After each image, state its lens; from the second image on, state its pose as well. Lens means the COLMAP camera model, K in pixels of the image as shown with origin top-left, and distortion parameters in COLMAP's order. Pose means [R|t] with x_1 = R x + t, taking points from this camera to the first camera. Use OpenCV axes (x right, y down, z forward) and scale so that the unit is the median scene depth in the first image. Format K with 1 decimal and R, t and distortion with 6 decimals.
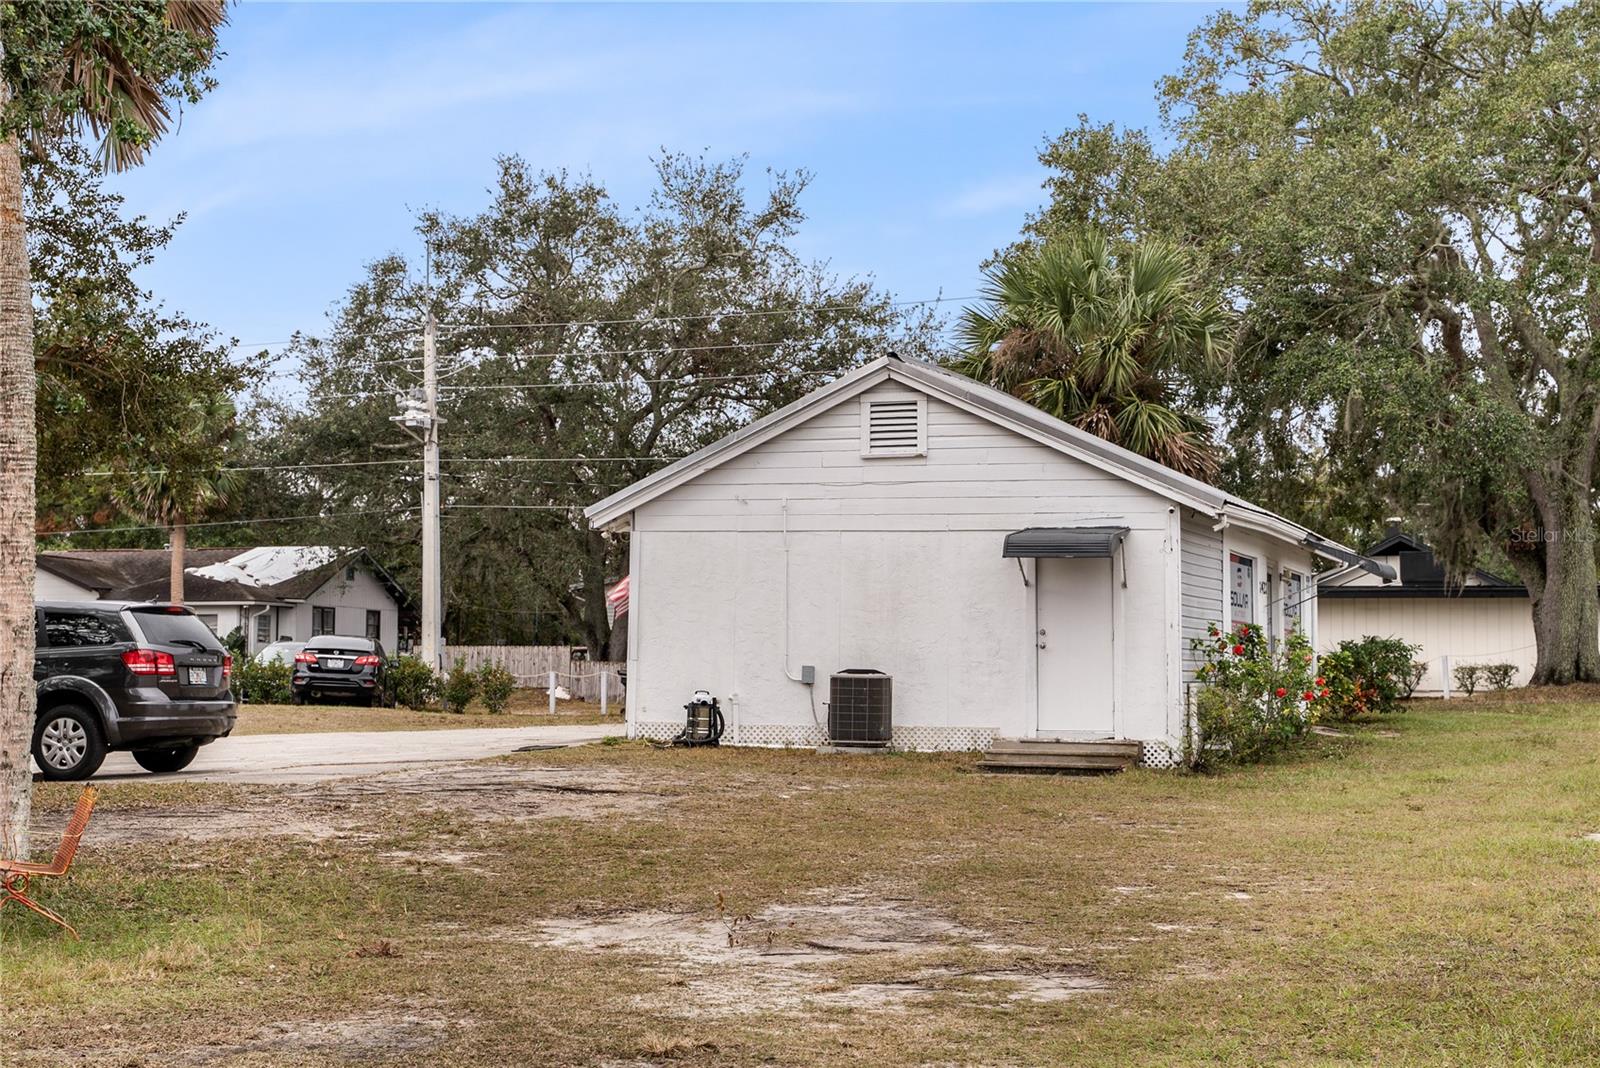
lens RADIAL K [[2452.1, 0, 801.0], [0, 2452.1, 487.4], [0, 0, 1]] dist [0.143103, 0.009488]
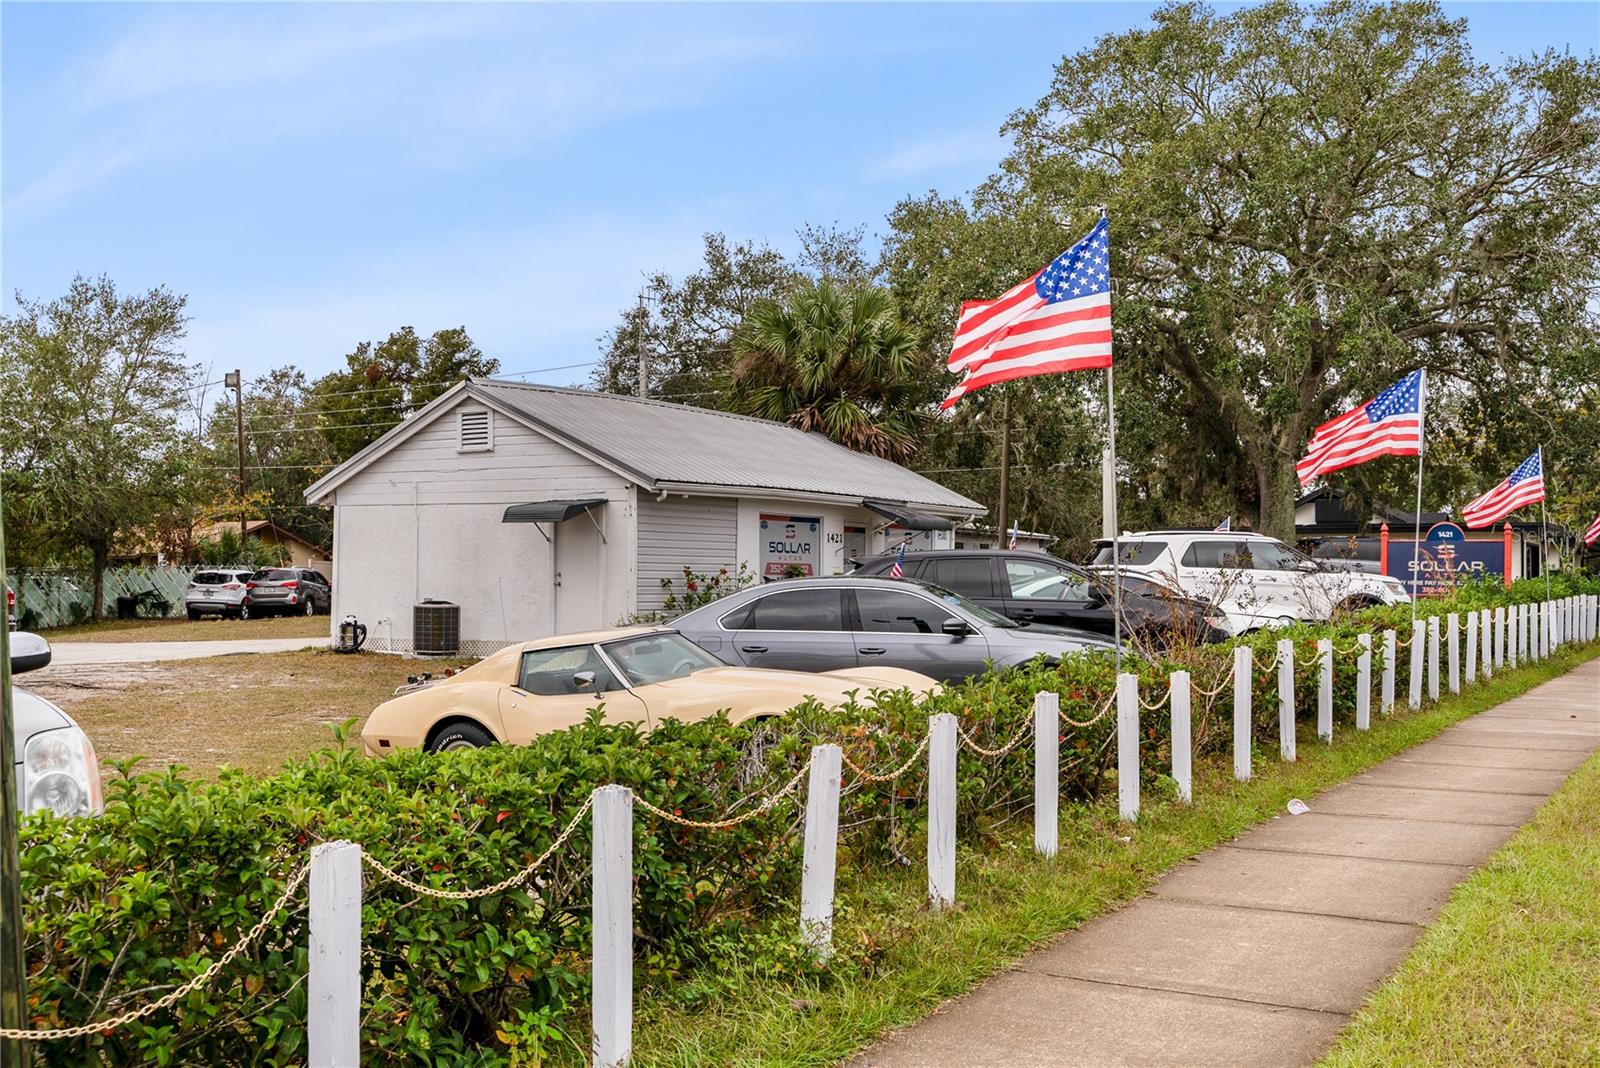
lens RADIAL K [[1720.7, 0, 833.2], [0, 1720.7, 531.5], [0, 0, 1]] dist [-0.003915, -0.010679]
pose [[0.975239, -0.009863, -0.220933, 0.458145], [0.019651, 0.998918, 0.042150, -0.004016], [0.220278, -0.045448, 0.974378, 0.071280]]
